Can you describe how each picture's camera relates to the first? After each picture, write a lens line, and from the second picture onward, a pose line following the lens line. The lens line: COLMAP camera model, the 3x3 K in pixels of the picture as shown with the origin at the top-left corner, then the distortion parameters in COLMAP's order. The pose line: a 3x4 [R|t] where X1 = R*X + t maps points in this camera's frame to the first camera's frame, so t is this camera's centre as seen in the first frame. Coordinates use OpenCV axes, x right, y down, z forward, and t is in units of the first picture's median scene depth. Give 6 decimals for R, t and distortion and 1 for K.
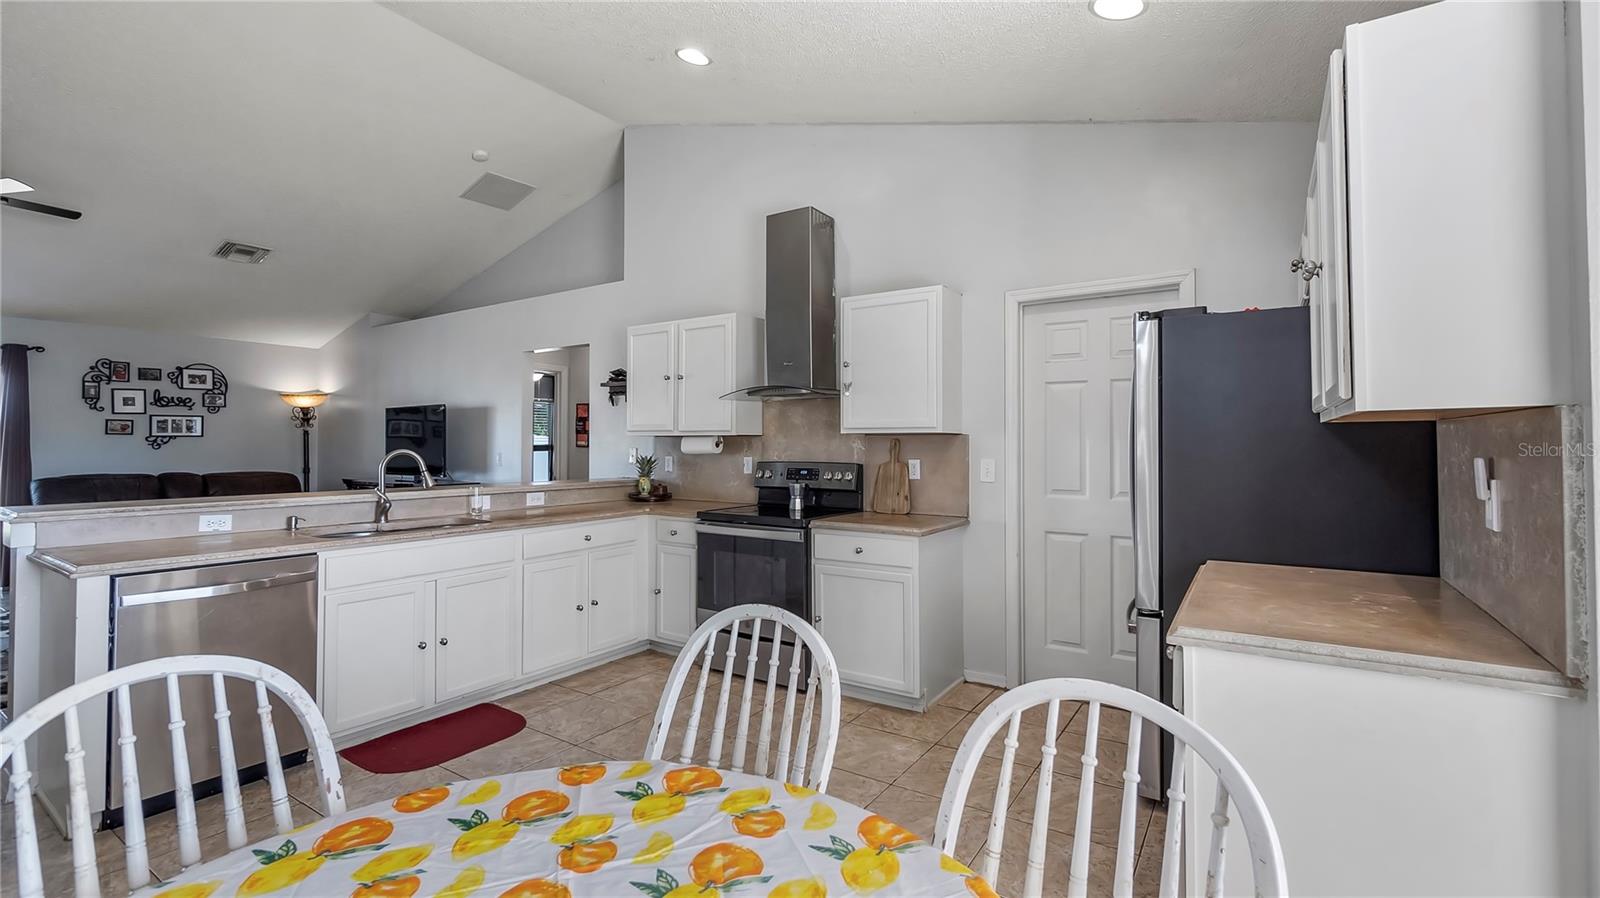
lens RADIAL K [[694.5, 0, 807.1], [0, 694.5, 437.0], [0, 0, 1]] dist [0.000550, -0.000023]
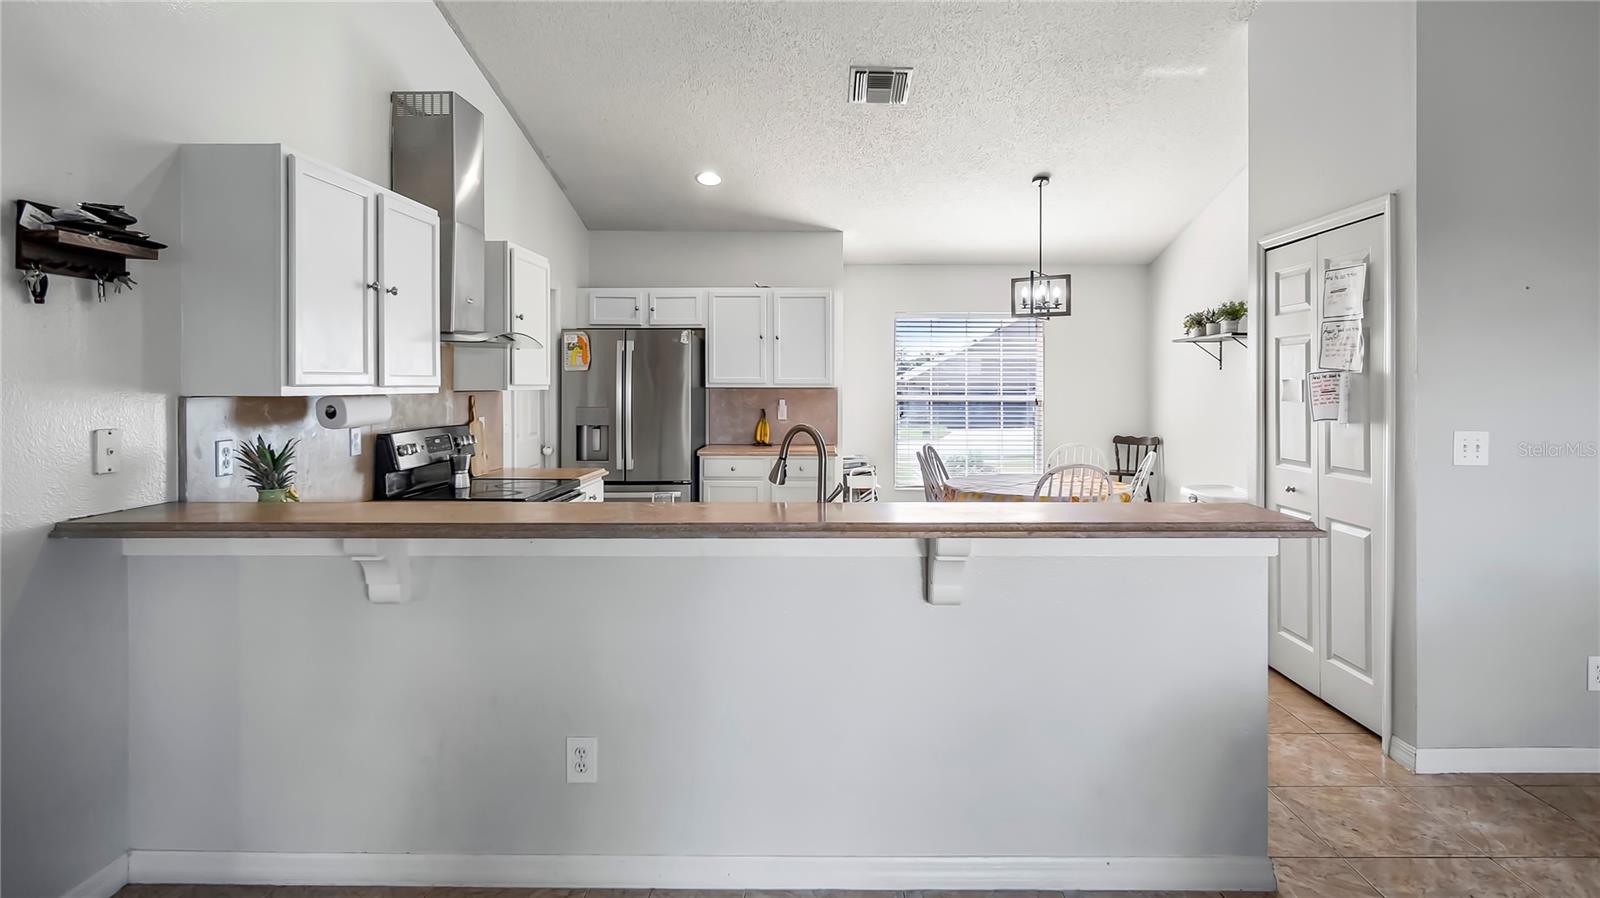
lens RADIAL K [[843.3, 0, 830.6], [0, 843.3, 383.5], [0, 0, 1]] dist [0.004614, 0.000294]
pose [[-0.549019, -0.001033, 0.835809, -0.644102], [-0.010916, 0.999923, -0.005934, -0.007298], [-0.835738, -0.012381, -0.548988, 0.729773]]
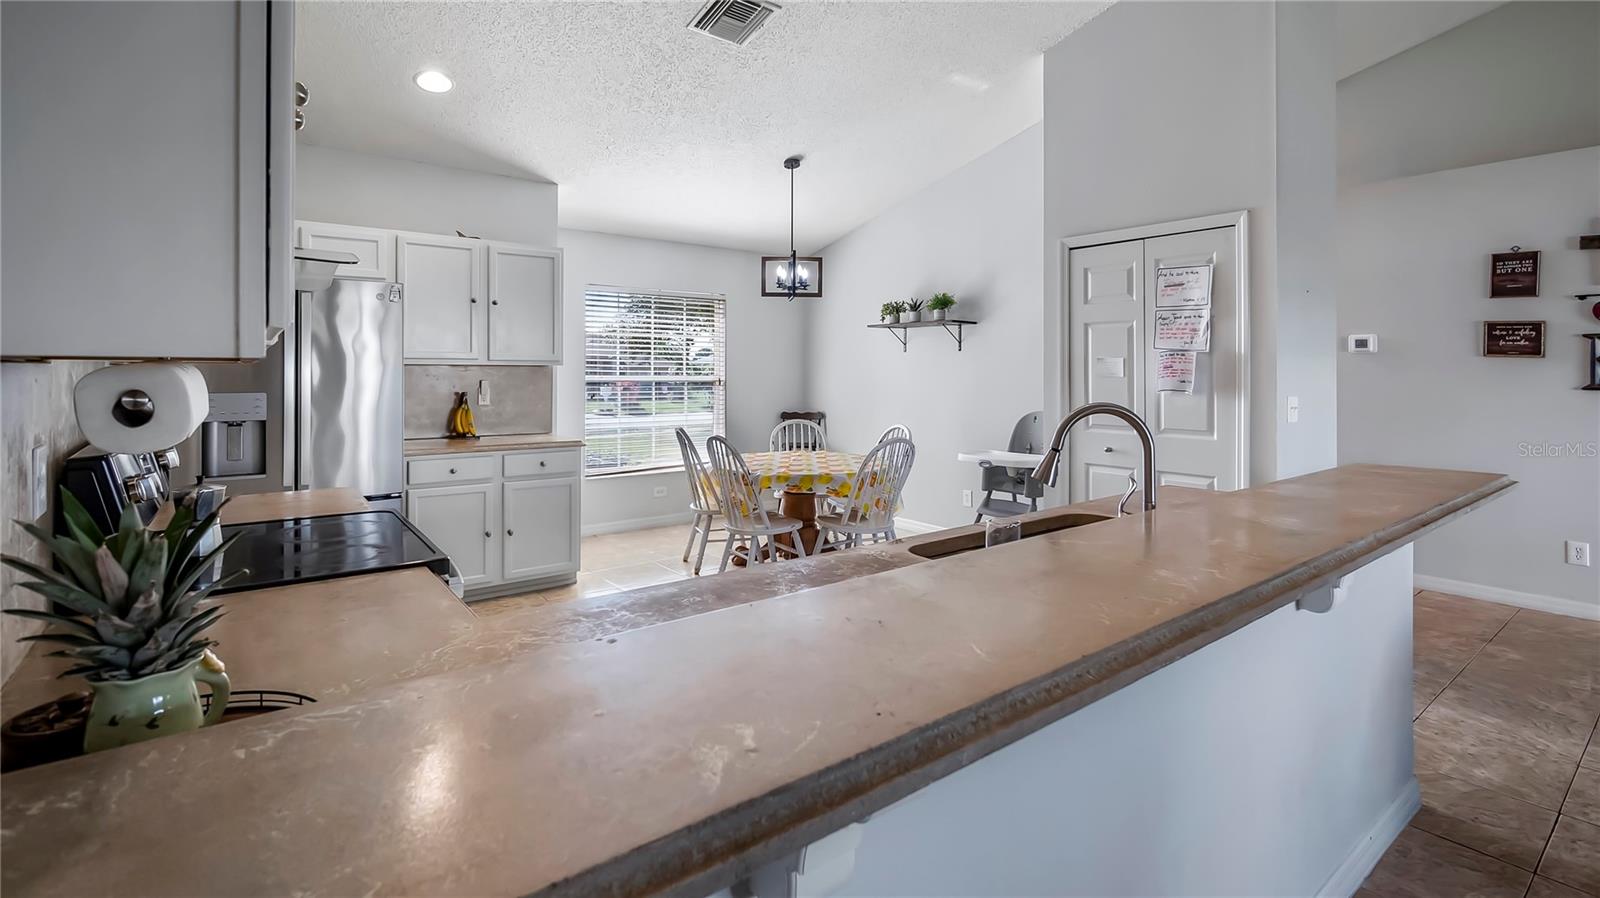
lens RADIAL K [[738.3, 0, 802.9], [0, 738.3, 369.5], [0, 0, 1]] dist [0.000086, -0.000196]
pose [[-0.948151, -0.004265, 0.317791, -0.292858], [-0.008188, 0.999906, -0.011008, 0.001193], [-0.317714, -0.013039, -0.948097, 0.801880]]
